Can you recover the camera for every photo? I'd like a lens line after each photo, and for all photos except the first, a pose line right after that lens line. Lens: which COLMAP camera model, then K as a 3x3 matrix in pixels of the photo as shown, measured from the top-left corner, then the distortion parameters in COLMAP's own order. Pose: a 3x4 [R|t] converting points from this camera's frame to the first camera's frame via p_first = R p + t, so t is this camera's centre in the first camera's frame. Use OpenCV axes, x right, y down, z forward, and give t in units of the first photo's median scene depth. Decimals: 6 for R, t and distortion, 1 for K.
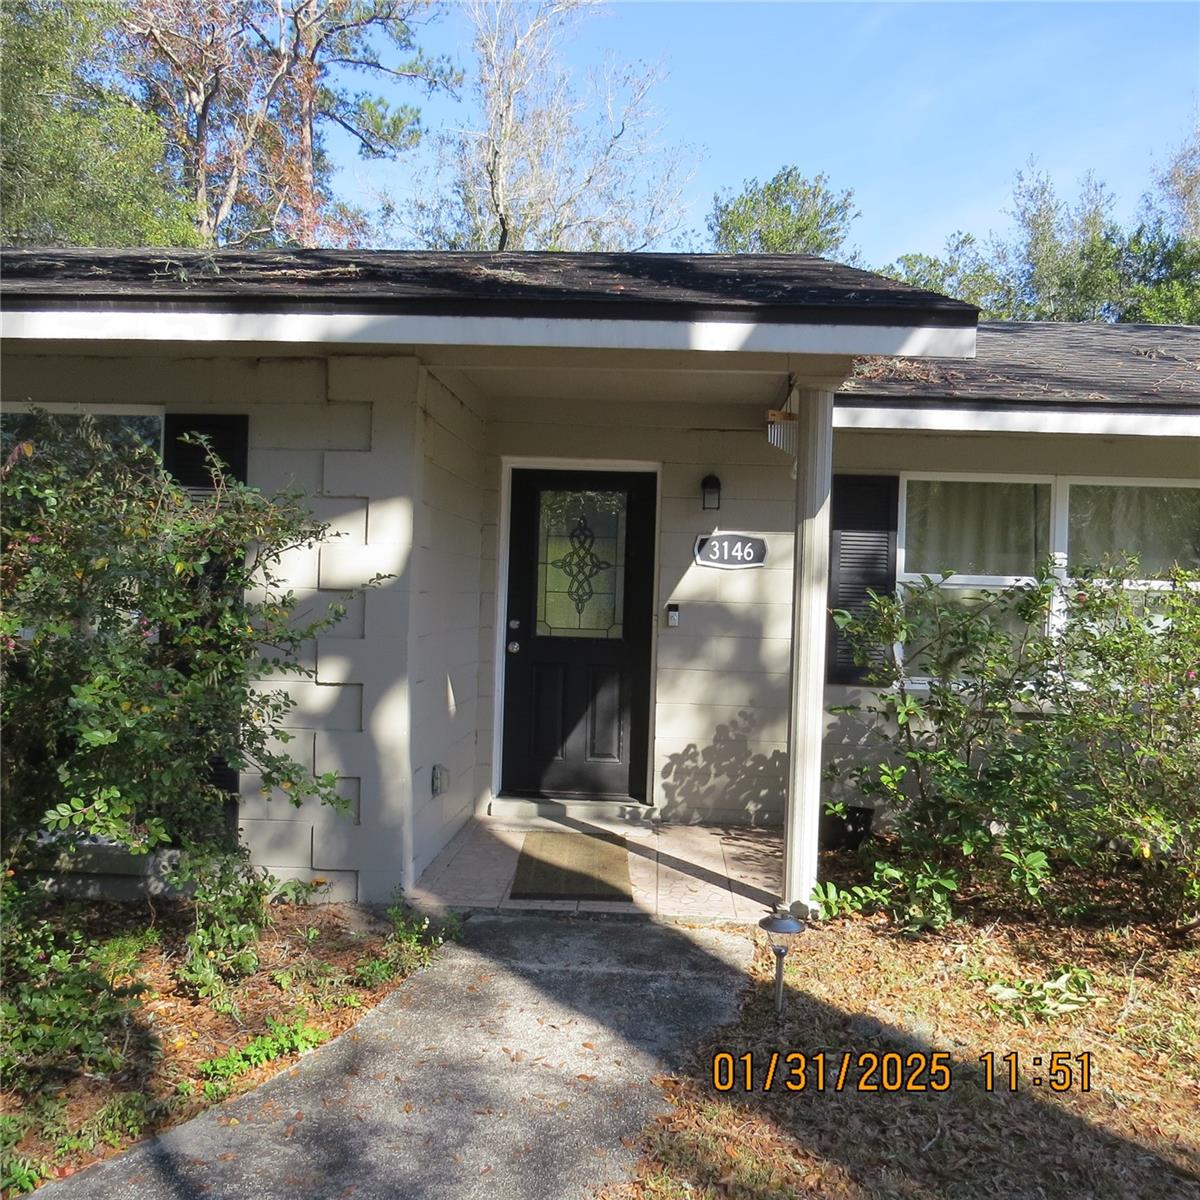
lens RADIAL K [[1132.4, 0, 651.1], [0, 1132.4, 599.9], [0, 0, 1]] dist [-0.005695, -0.011324]
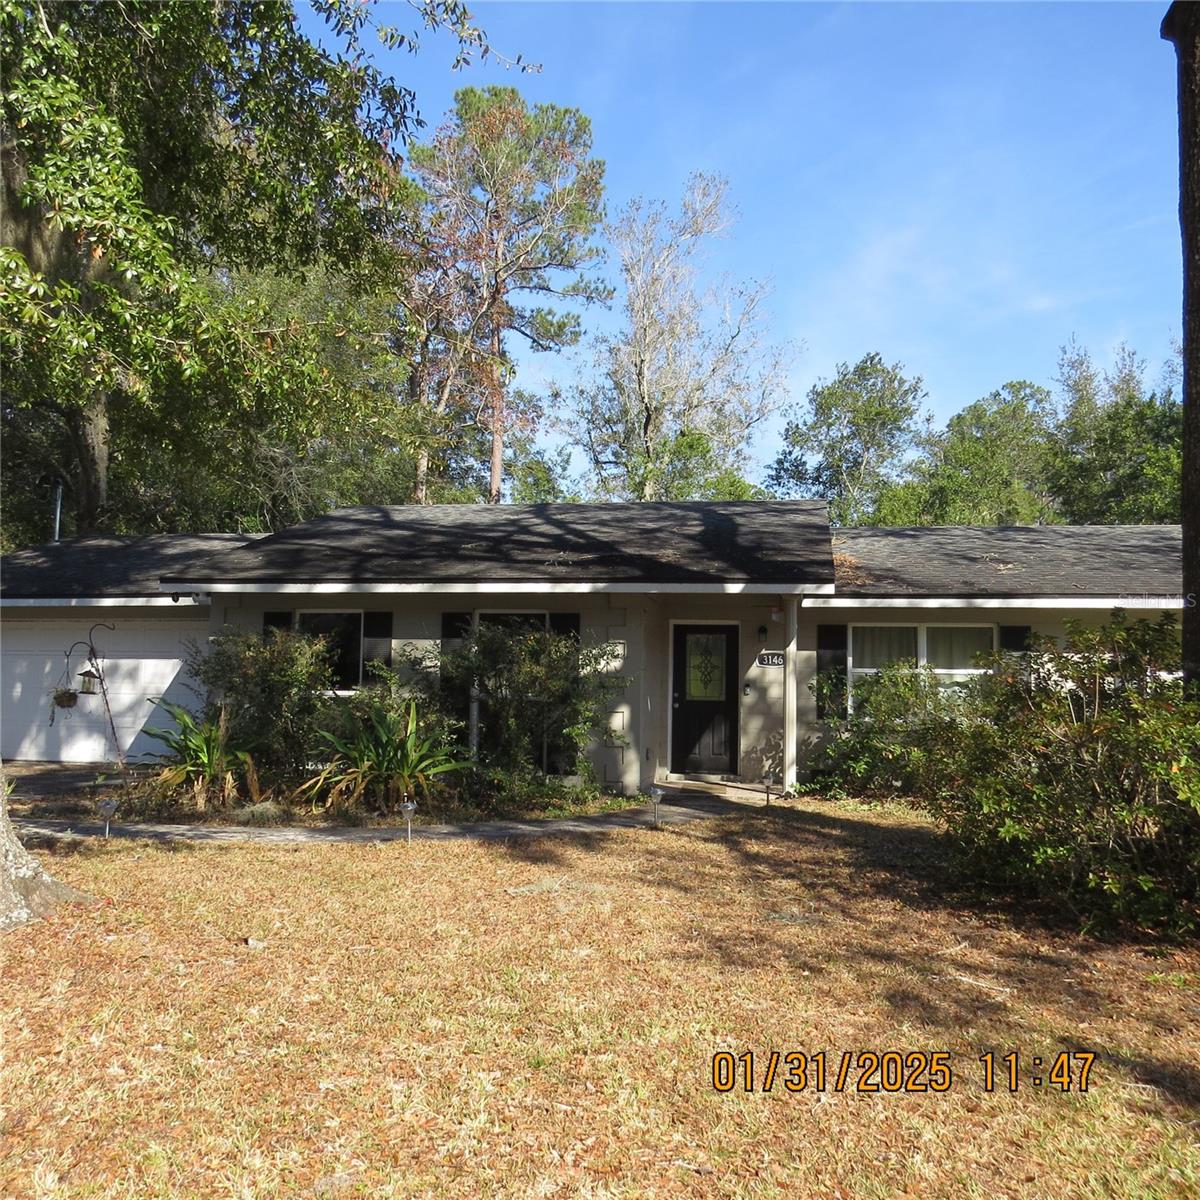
lens RADIAL K [[1132.4, 0, 651.1], [0, 1132.4, 599.9], [0, 0, 1]] dist [-0.005695, -0.011324]
pose [[0.992561, -0.026545, -0.118816, 0.019970], [0.014774, 0.994990, -0.098875, 0.011063], [0.120845, 0.096384, 0.987981, -0.245023]]
